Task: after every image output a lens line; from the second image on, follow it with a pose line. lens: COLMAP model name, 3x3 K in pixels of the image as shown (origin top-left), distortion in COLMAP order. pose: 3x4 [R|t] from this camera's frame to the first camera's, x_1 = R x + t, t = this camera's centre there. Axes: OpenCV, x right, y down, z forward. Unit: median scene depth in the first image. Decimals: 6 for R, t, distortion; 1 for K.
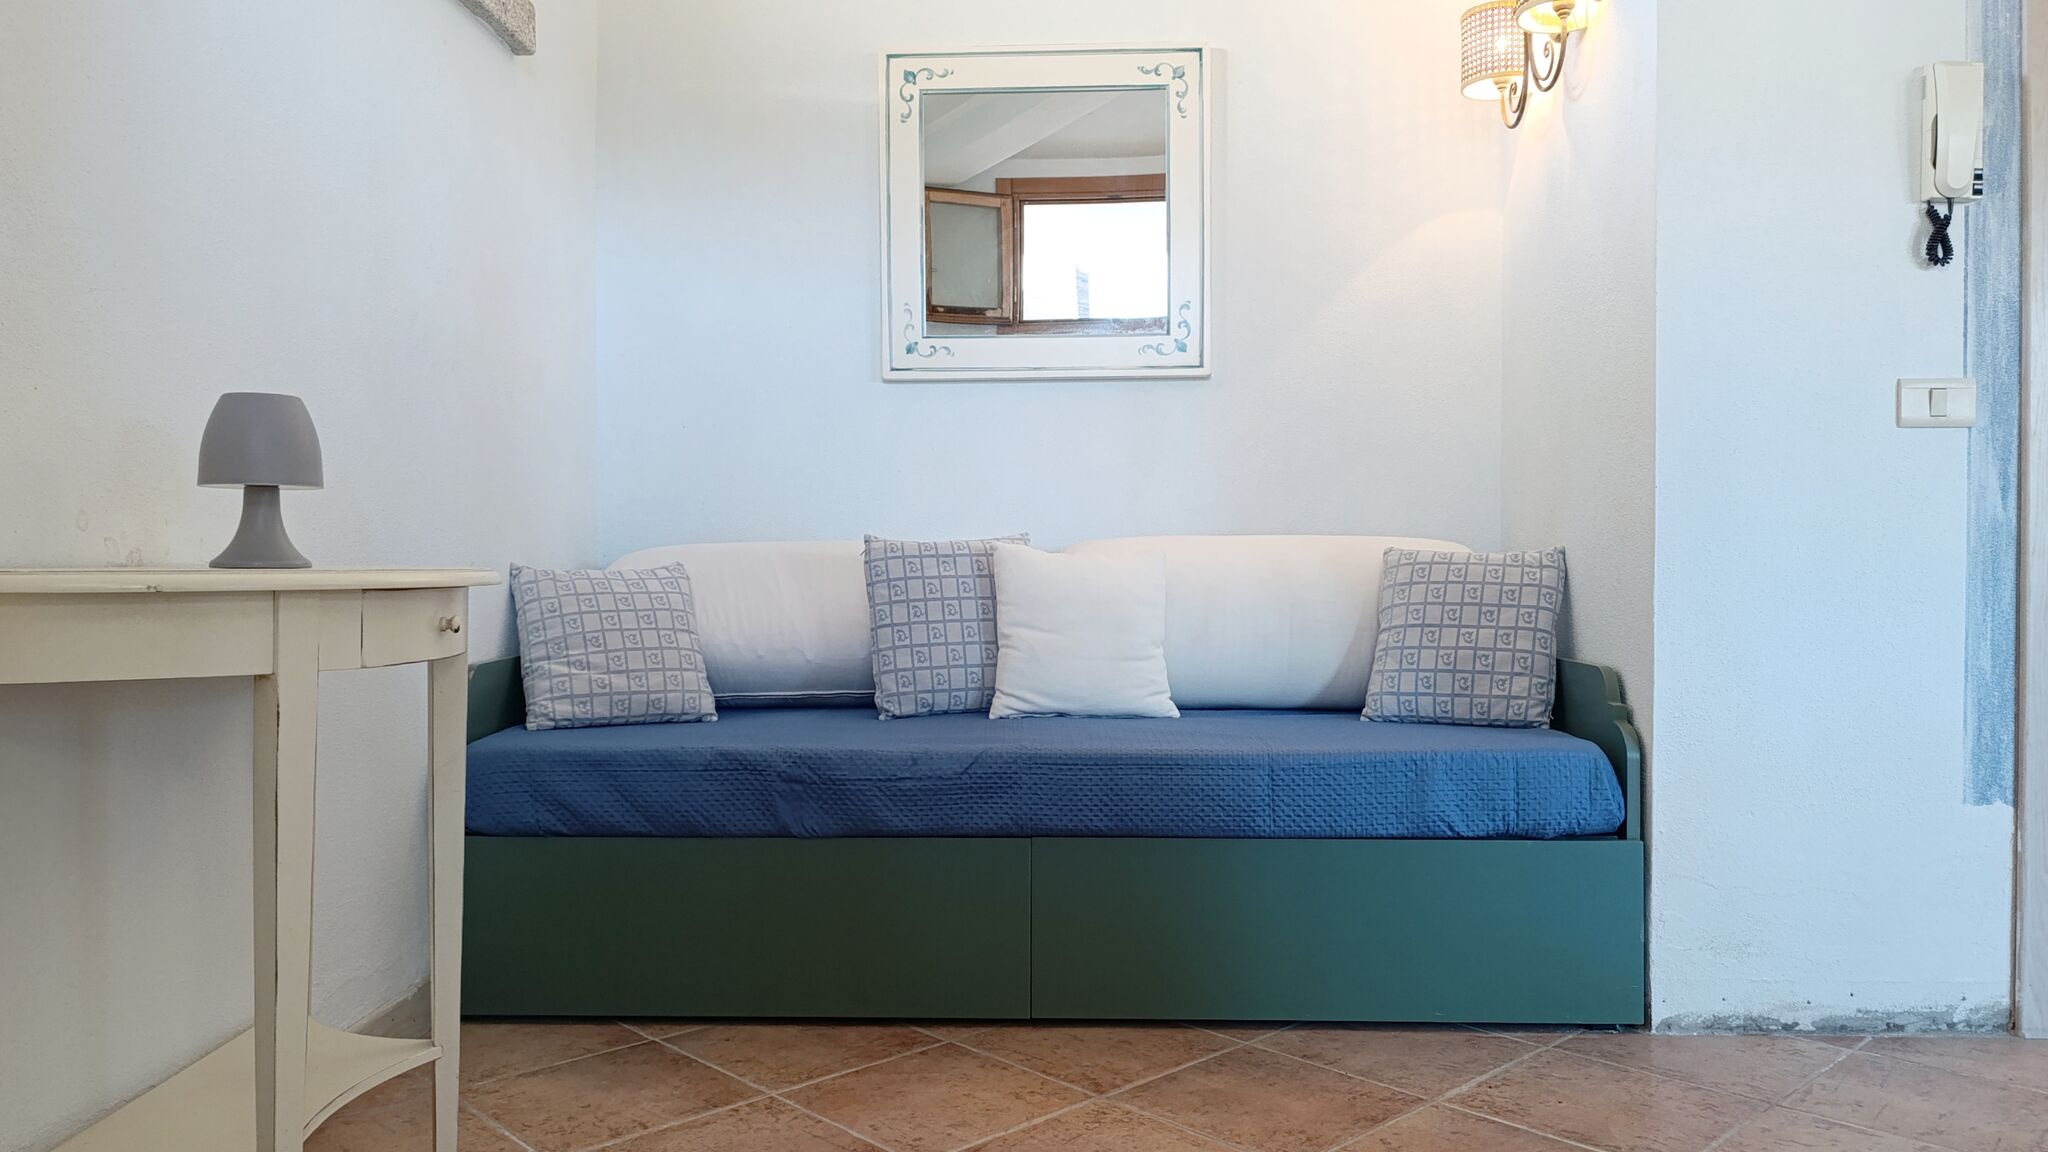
lens RADIAL K [[1446.2, 0, 1035.2], [0, 1446.2, 568.2], [0, 0, 1]] dist [0.035249, -0.044389]
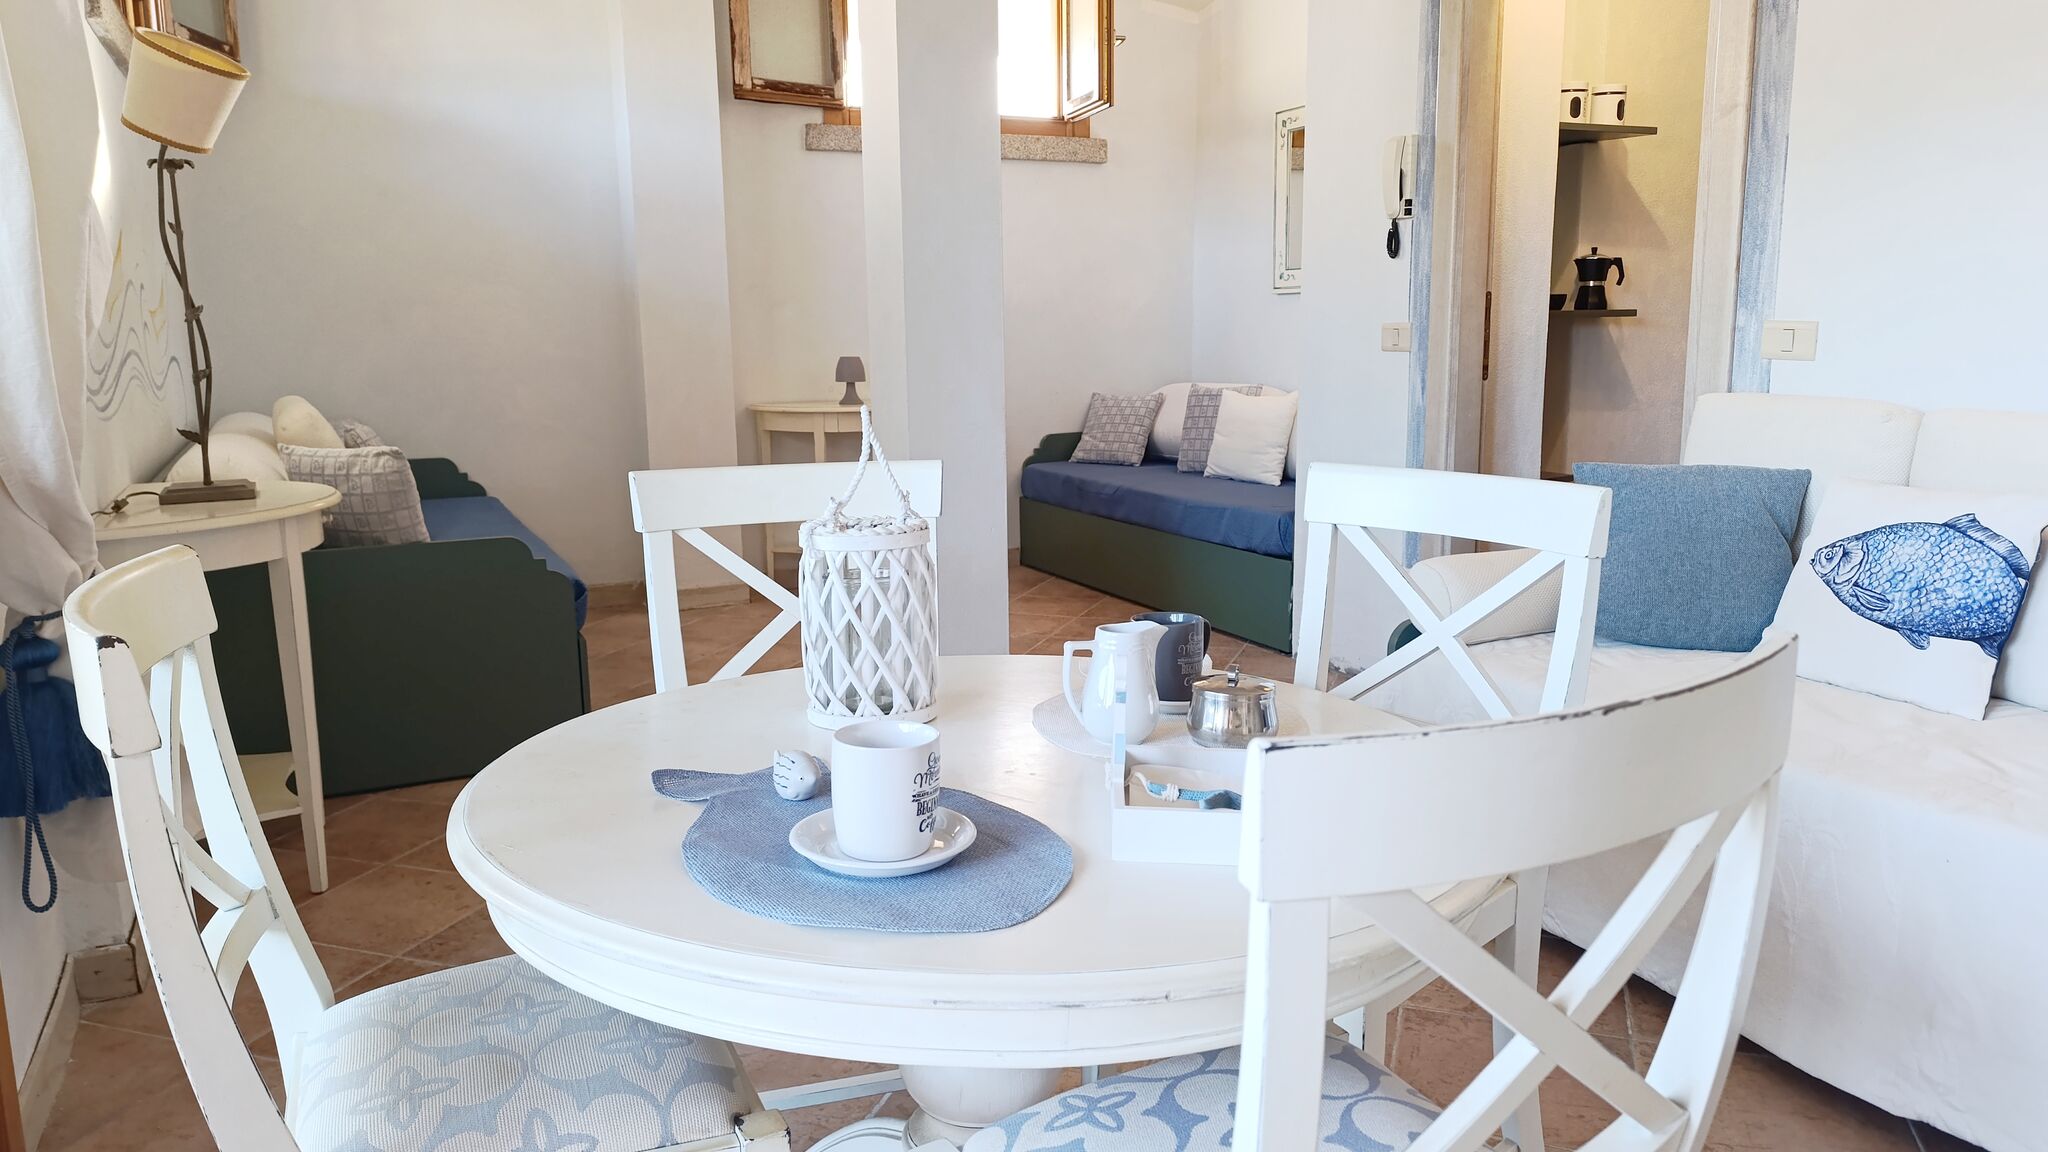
lens RADIAL K [[1402.5, 0, 1022.2], [0, 1402.5, 565.0], [0, 0, 1]] dist [0.037482, -0.040160]
pose [[0.464460, 0.147307, -0.873257, 1.898943], [0.004285, 0.985684, 0.168551, -0.129062], [0.885584, -0.082027, 0.457179, -0.187271]]
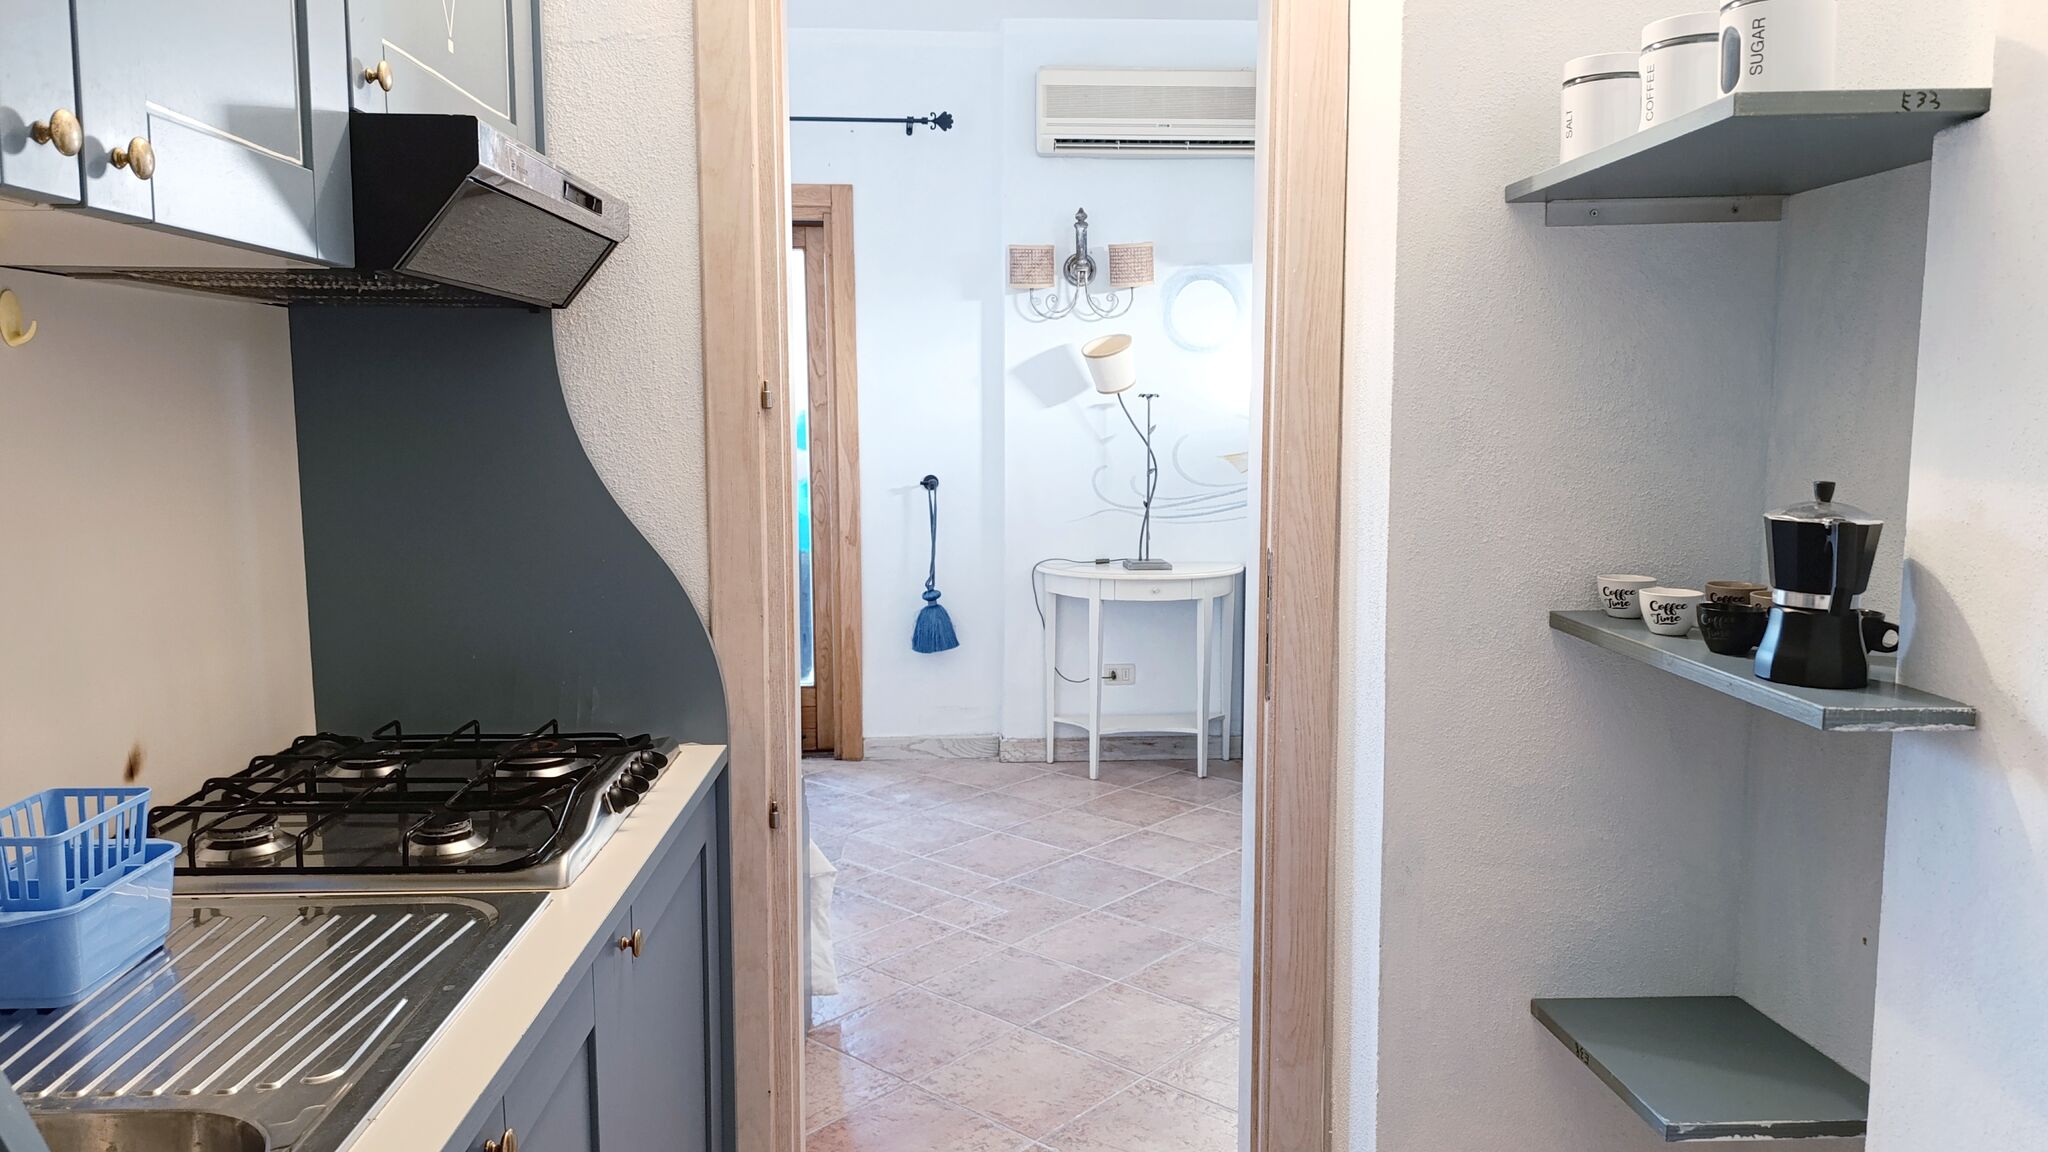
lens RADIAL K [[1402.9, 0, 1028.8], [0, 1402.9, 563.1], [0, 0, 1]] dist [0.036104, -0.040064]
pose [[-0.996197, 0.009317, -0.086627, 0.938067], [-0.001430, 0.992385, 0.123169, -0.266411], [0.087115, 0.122825, -0.988598, 1.895894]]
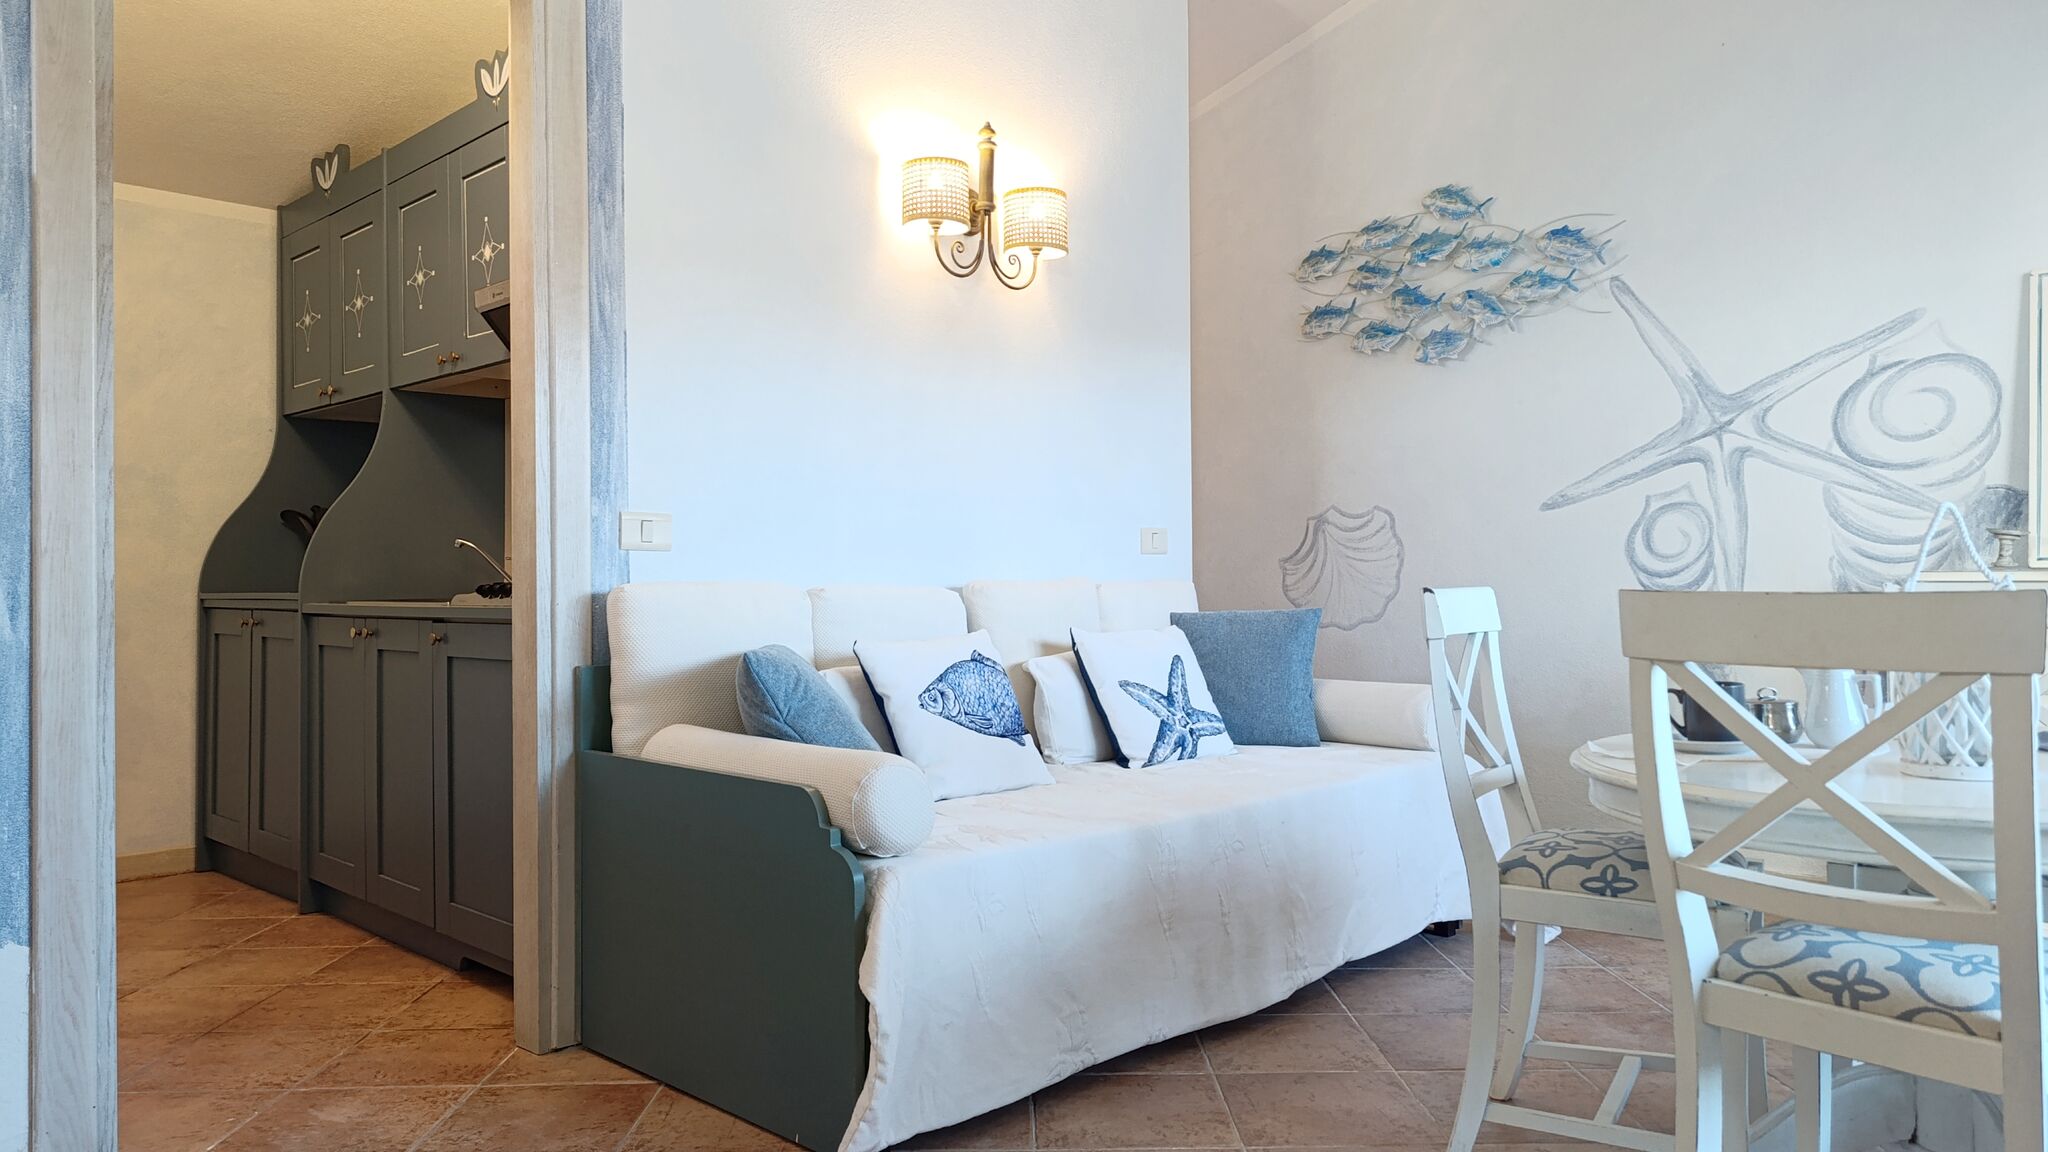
lens RADIAL K [[1402.9, 0, 1028.8], [0, 1402.9, 563.1], [0, 0, 1]] dist [0.036104, -0.040064]
pose [[0.673562, 0.001874, 0.739129, 0.427599], [0.016052, 0.999724, -0.017163, -0.057222], [-0.738957, 0.023424, 0.673345, -0.098029]]
